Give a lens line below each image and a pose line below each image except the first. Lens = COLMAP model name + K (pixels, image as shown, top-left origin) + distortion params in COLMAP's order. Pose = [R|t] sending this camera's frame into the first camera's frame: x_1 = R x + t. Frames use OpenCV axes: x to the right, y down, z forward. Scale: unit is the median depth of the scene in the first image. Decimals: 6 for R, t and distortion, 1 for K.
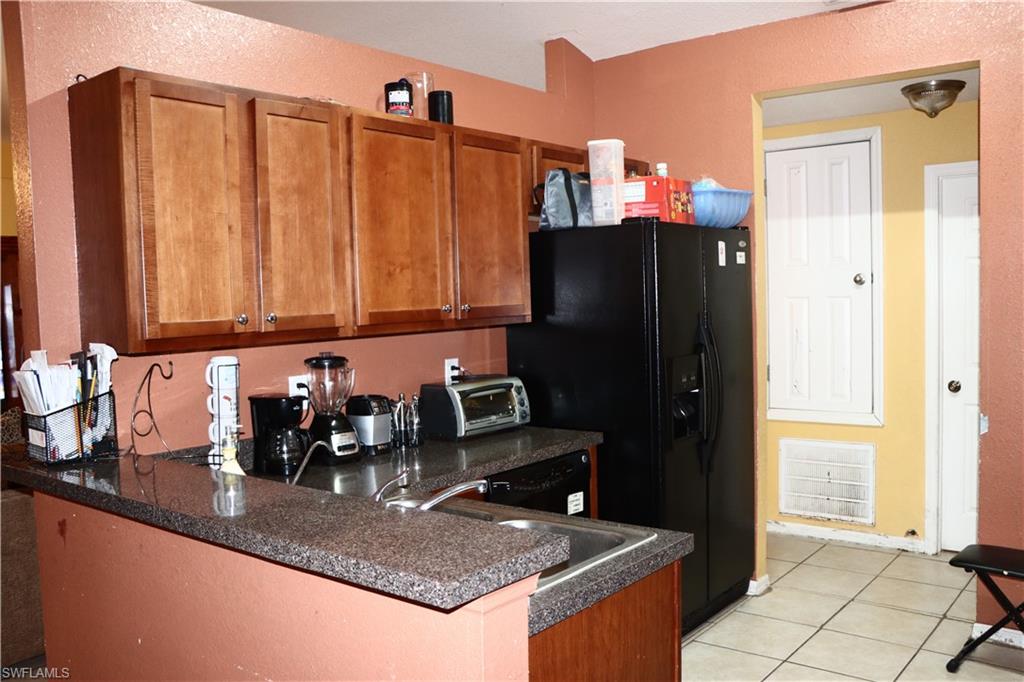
lens RADIAL K [[904.5, 0, 504.1], [0, 904.5, 350.2], [0, 0, 1]] dist [-0.126668, 0.125173]
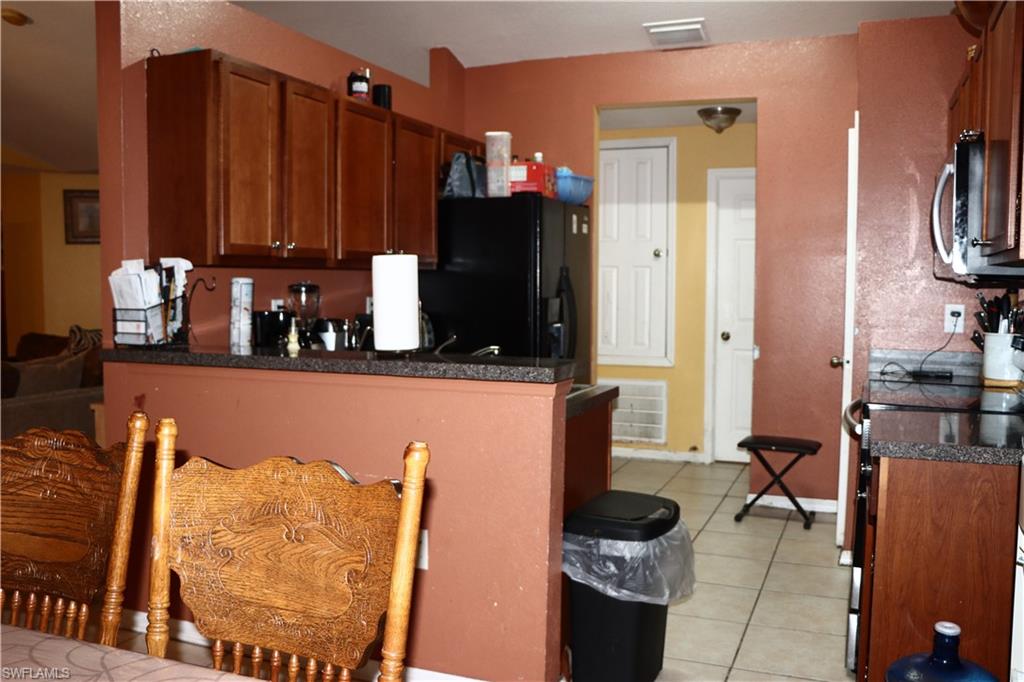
lens RADIAL K [[904.5, 0, 518.8], [0, 904.5, 336.8], [0, 0, 1]] dist [-0.126668, 0.125173]
pose [[0.955956, 0.015469, 0.293103, -0.238700], [-0.013669, 0.999873, -0.008186, 0.075139], [-0.293193, 0.003819, 0.956046, -0.263742]]
